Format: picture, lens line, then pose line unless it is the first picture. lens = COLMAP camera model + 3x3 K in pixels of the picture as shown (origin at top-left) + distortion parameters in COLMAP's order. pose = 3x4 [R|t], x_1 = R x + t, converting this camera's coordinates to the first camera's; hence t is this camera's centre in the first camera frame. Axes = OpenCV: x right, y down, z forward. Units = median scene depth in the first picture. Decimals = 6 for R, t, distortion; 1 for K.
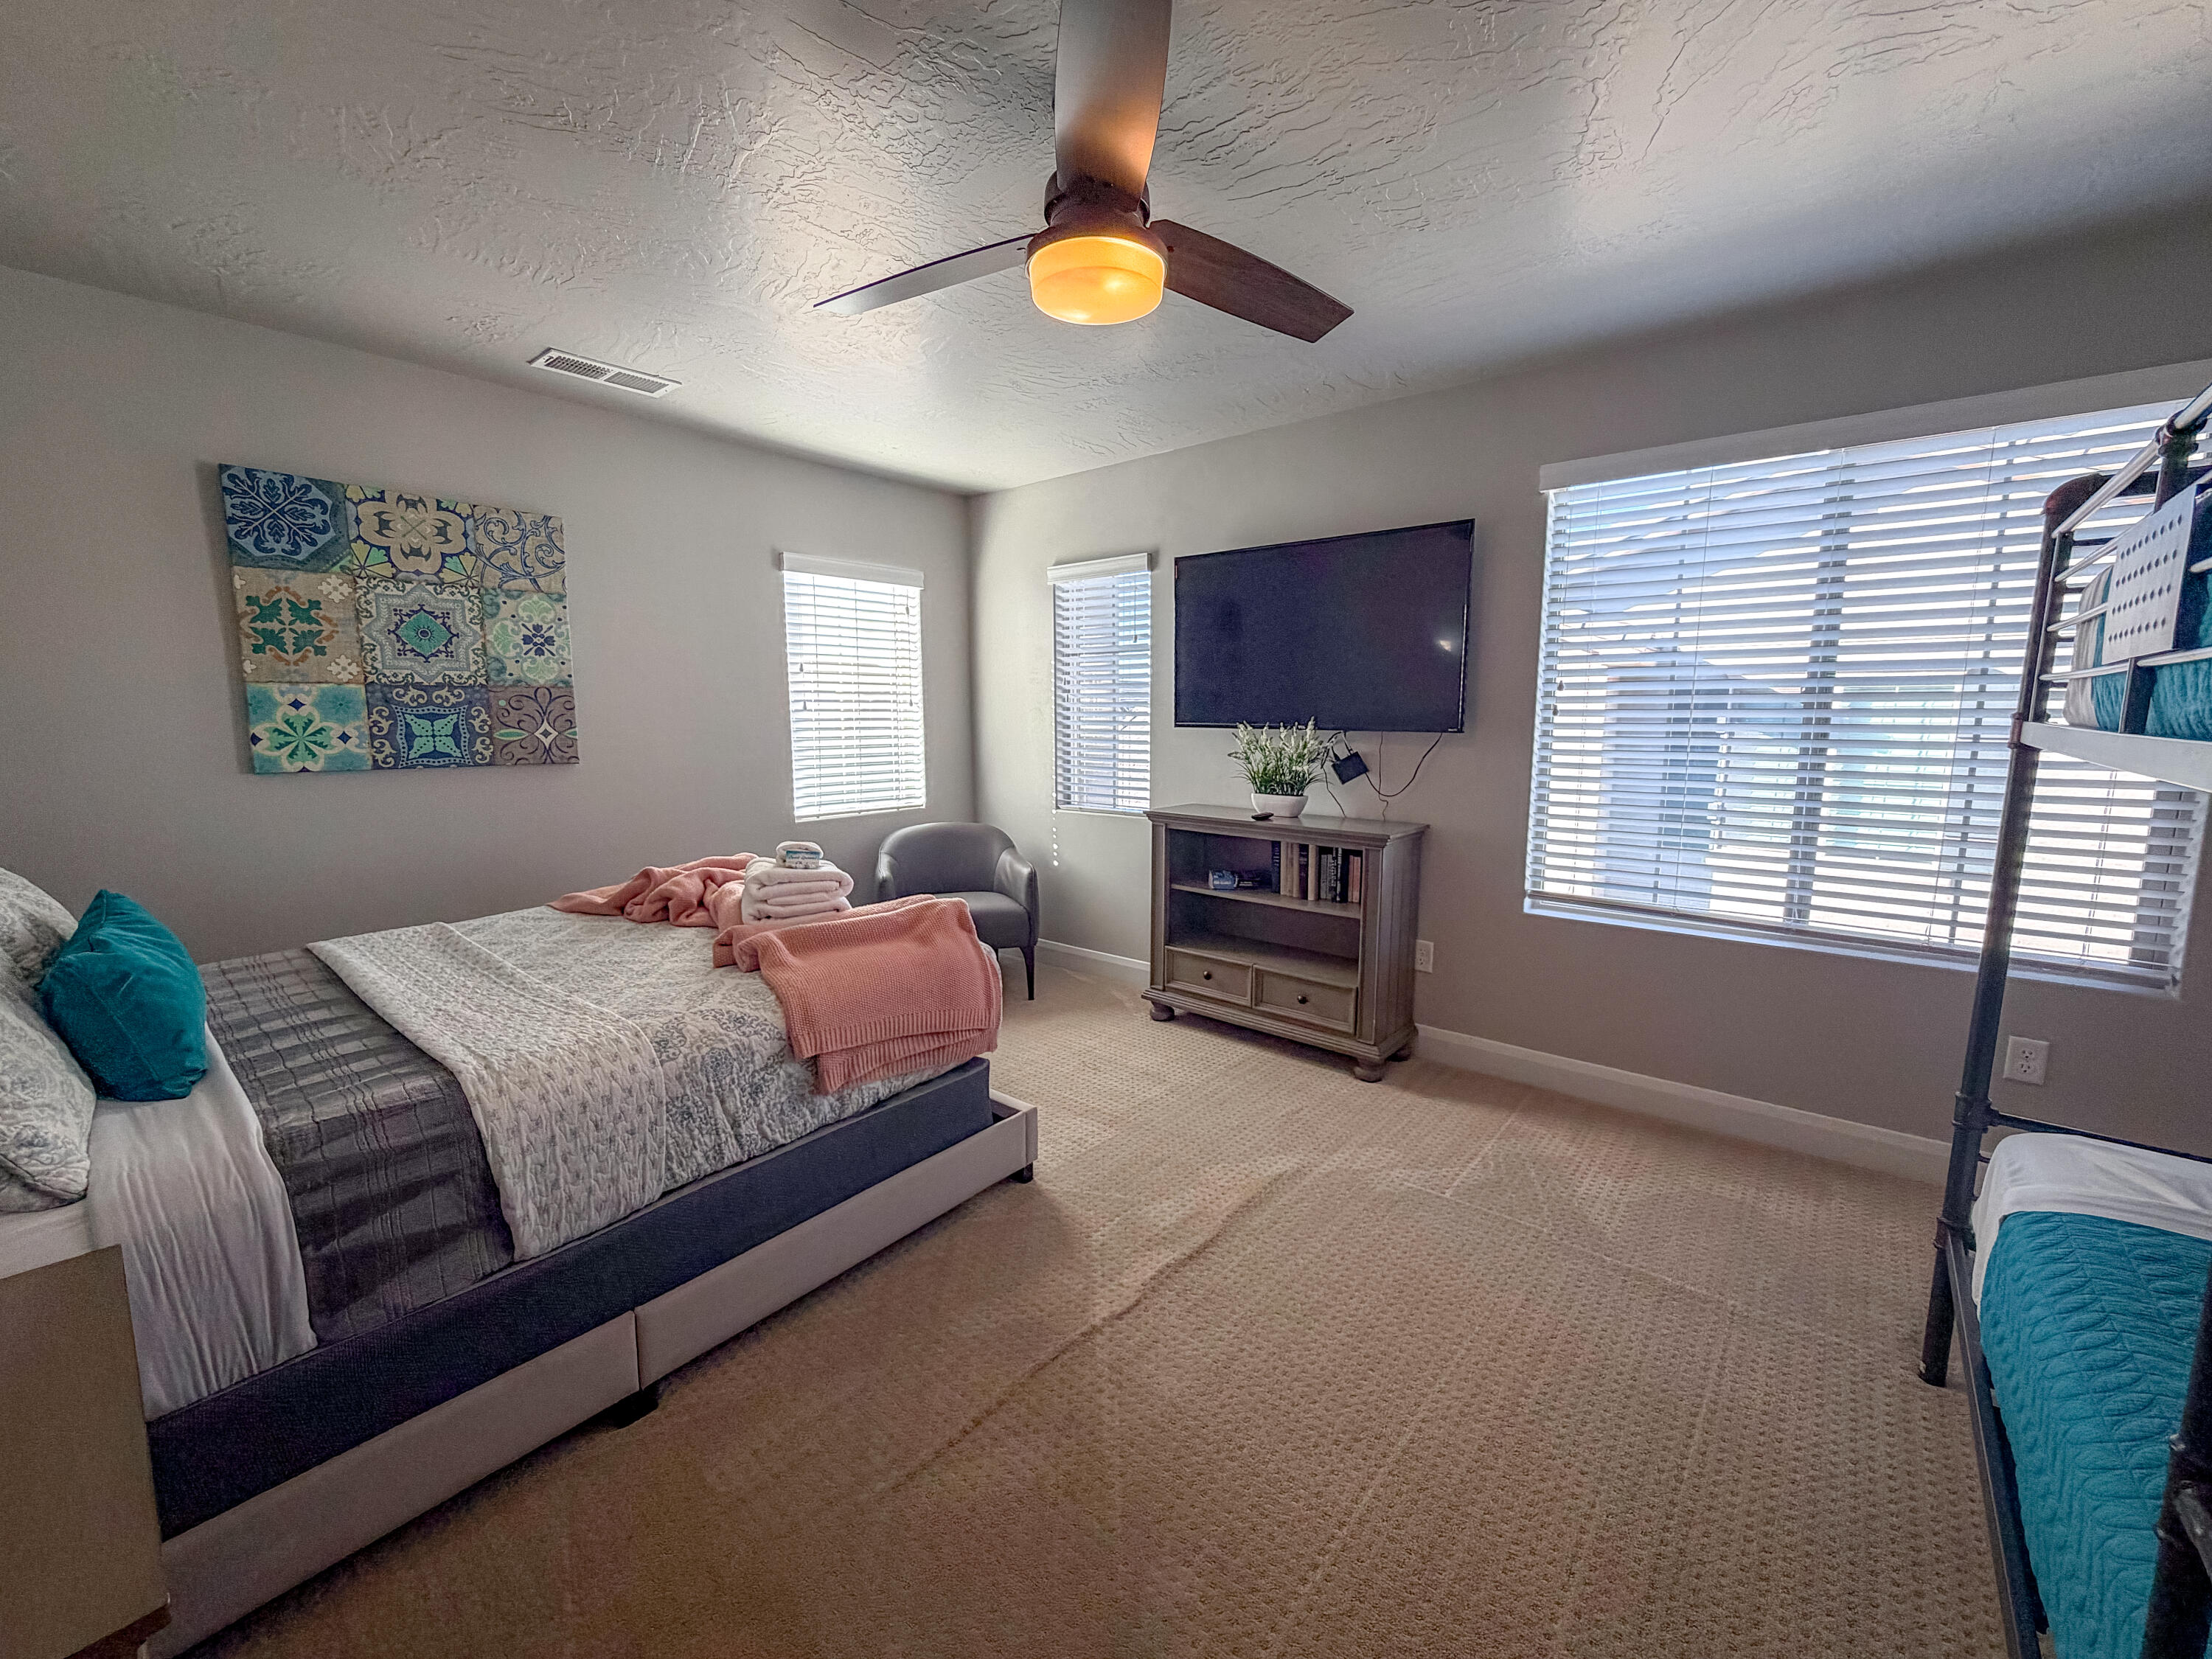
lens RADIAL K [[890.0, 0, 1110.9], [0, 890.0, 827.9], [0, 0, 1]] dist [-0.001361, 0.000062]
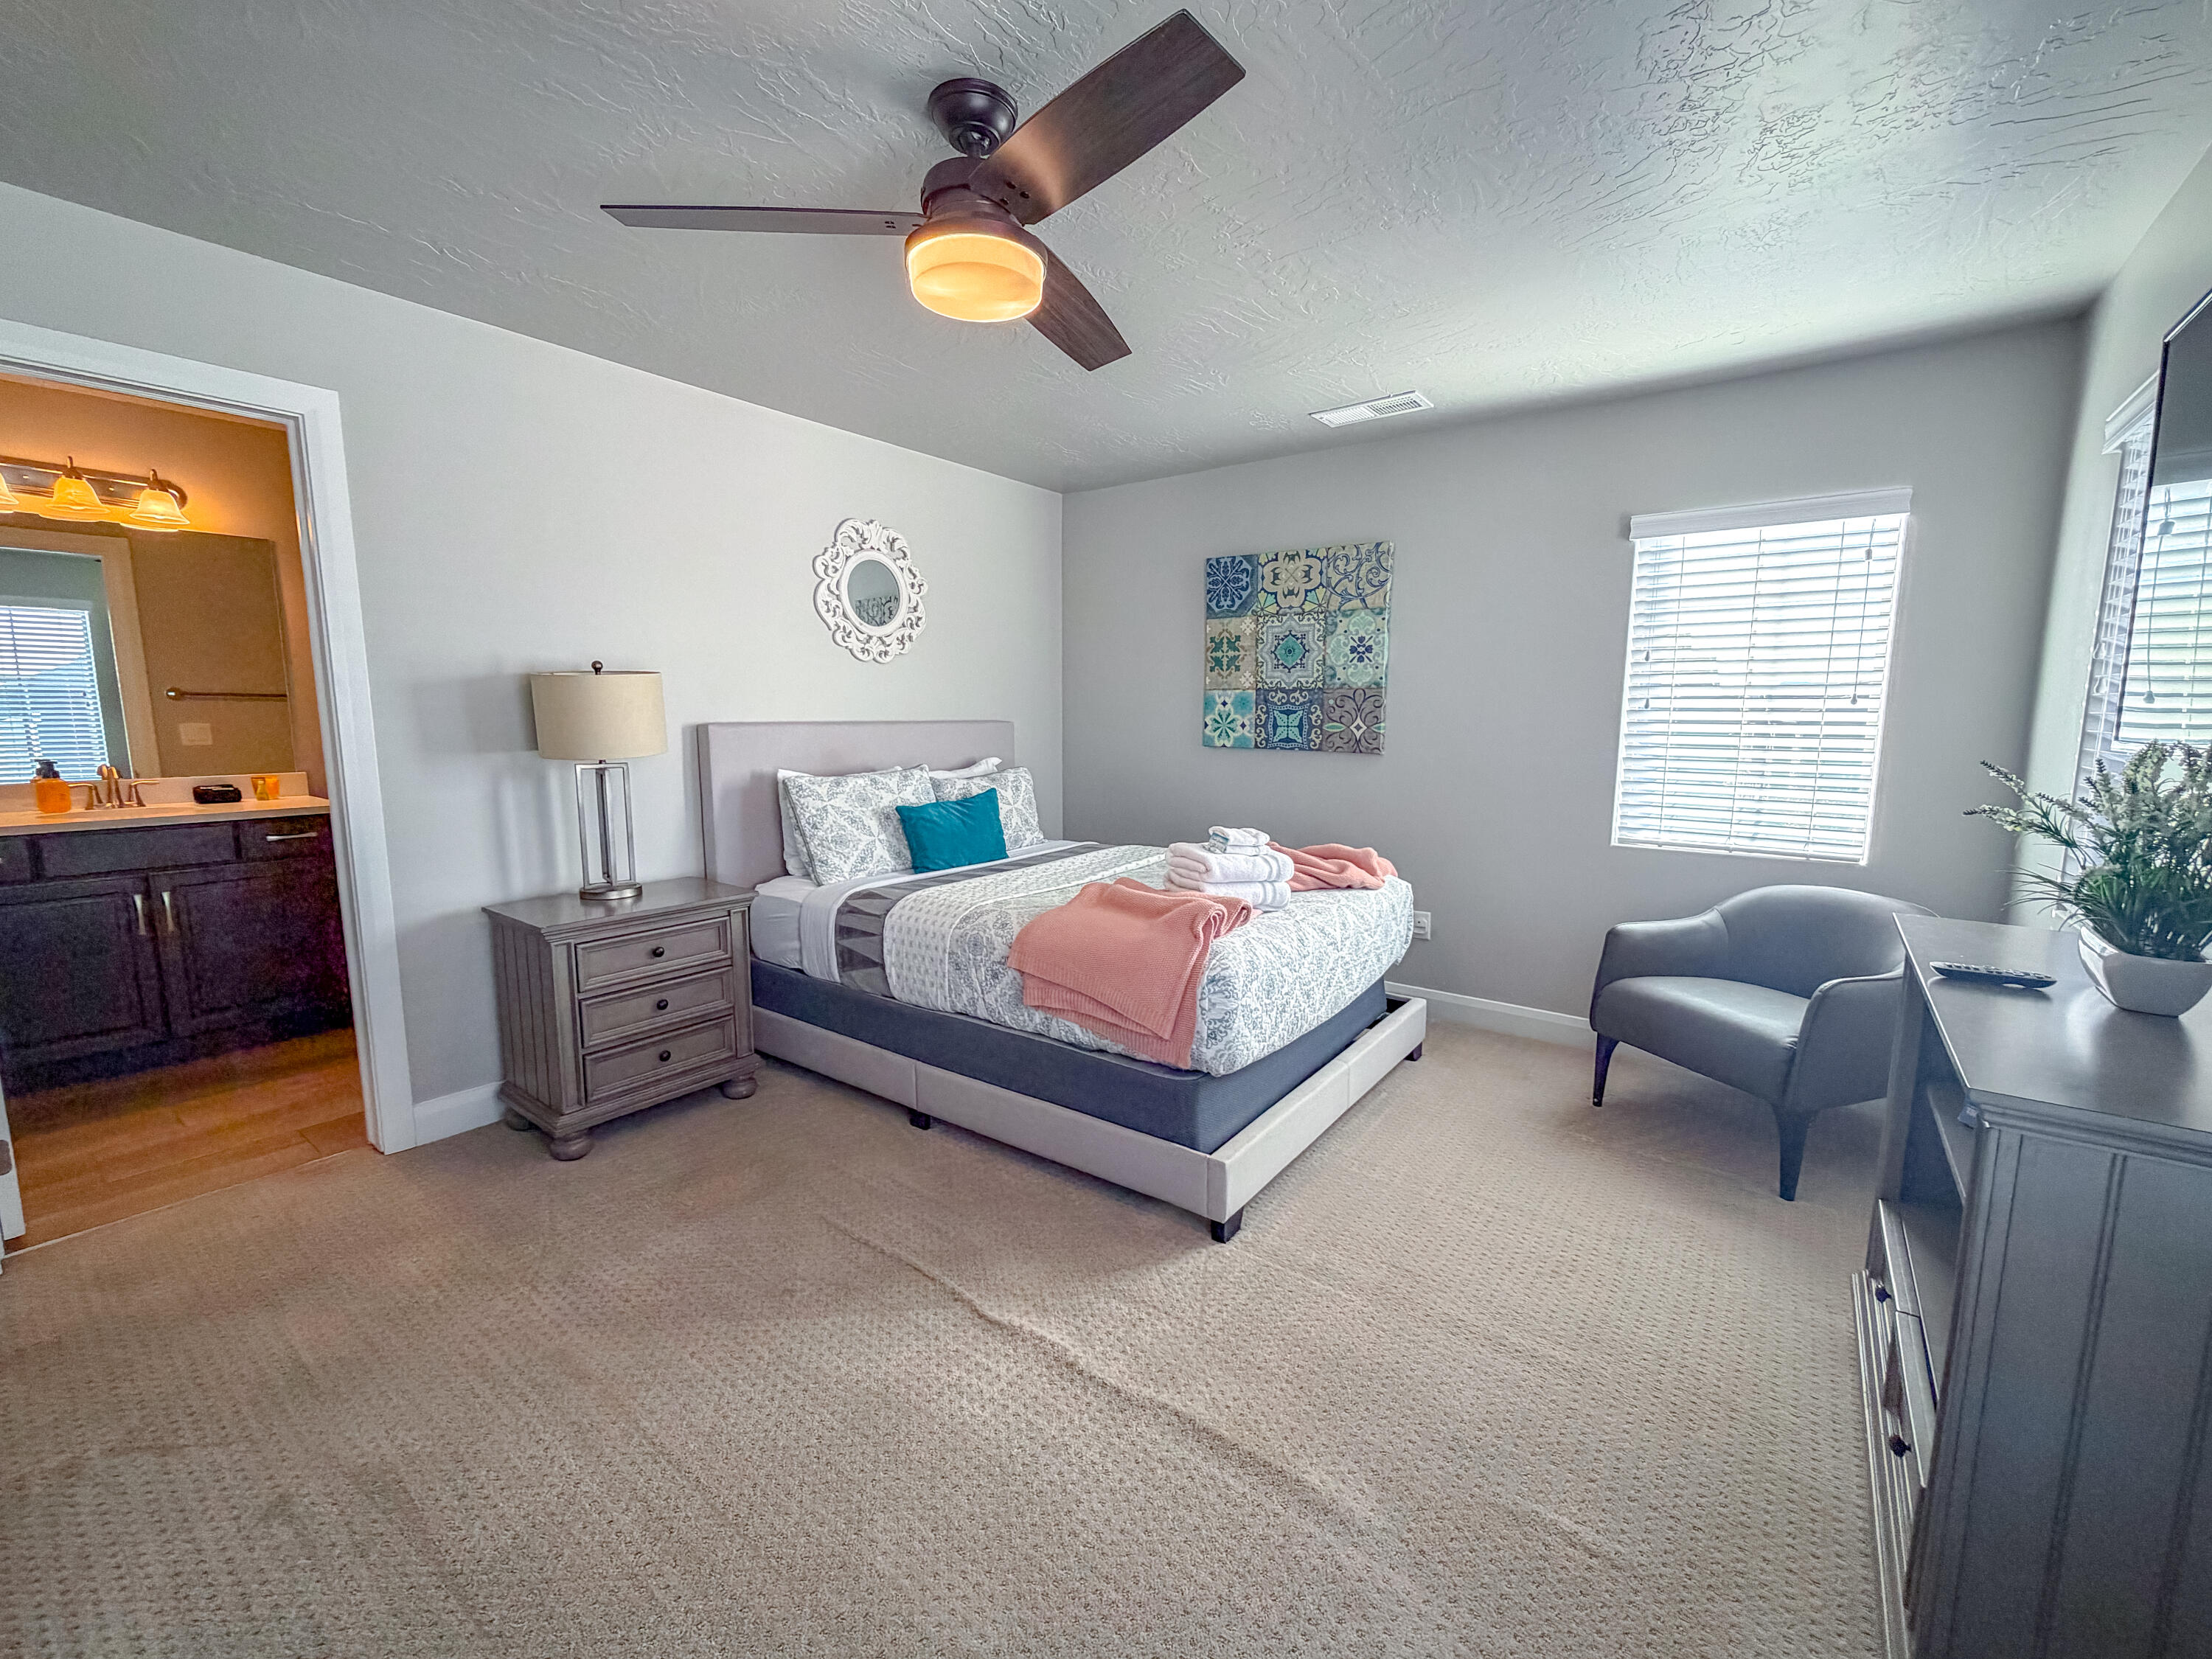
lens RADIAL K [[885.7, 0, 1106.0], [0, 885.7, 829.5], [0, 0, 1]] dist [0.000350, 0.000118]
pose [[0.053285, 0.133535, -0.989611, 0.610548], [-0.138330, 0.982451, 0.125121, -0.081828], [0.988952, 0.130225, 0.070822, 0.668760]]
